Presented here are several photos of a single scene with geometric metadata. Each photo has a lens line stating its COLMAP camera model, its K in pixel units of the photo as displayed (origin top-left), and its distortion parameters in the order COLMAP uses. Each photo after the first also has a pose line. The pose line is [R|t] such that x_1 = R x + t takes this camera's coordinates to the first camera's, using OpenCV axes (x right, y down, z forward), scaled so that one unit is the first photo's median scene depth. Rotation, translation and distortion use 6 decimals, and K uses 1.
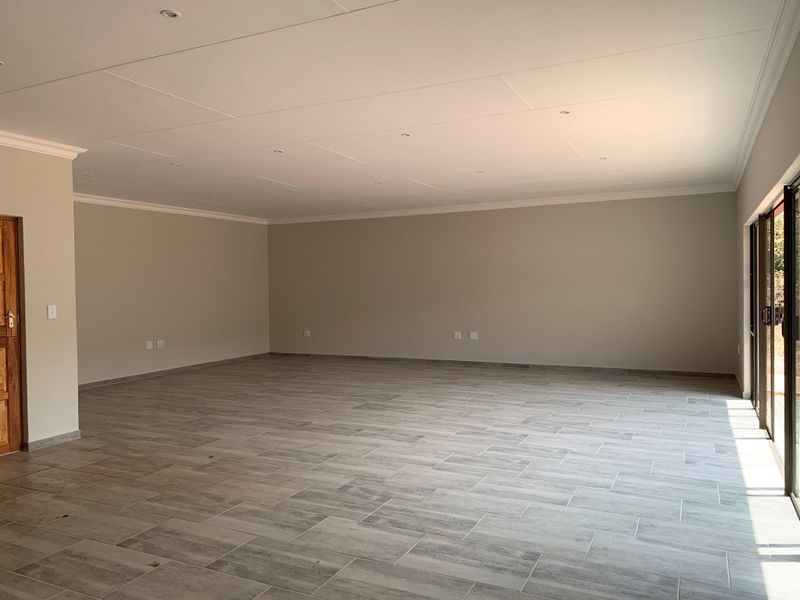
lens RADIAL K [[627.5, 0, 397.5], [0, 627.5, 301.0], [0, 0, 1]] dist [0.024709, -0.022740]
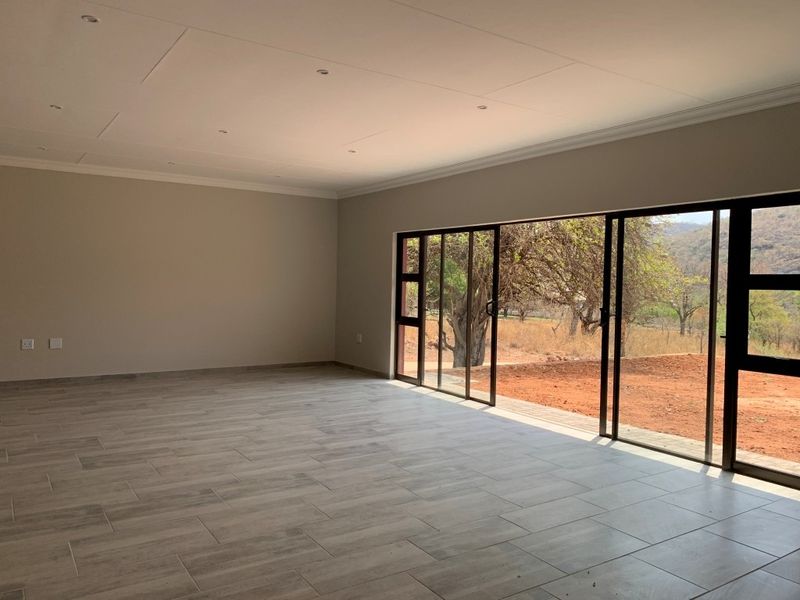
lens RADIAL K [[627.5, 0, 399.3], [0, 627.5, 296.9], [0, 0, 1]] dist [0.024709, -0.022740]
pose [[0.508996, -0.004707, 0.860756, -0.624957], [0.001035, 0.999988, 0.004856, -0.003582], [-0.860768, -0.001581, 0.508995, 0.574926]]
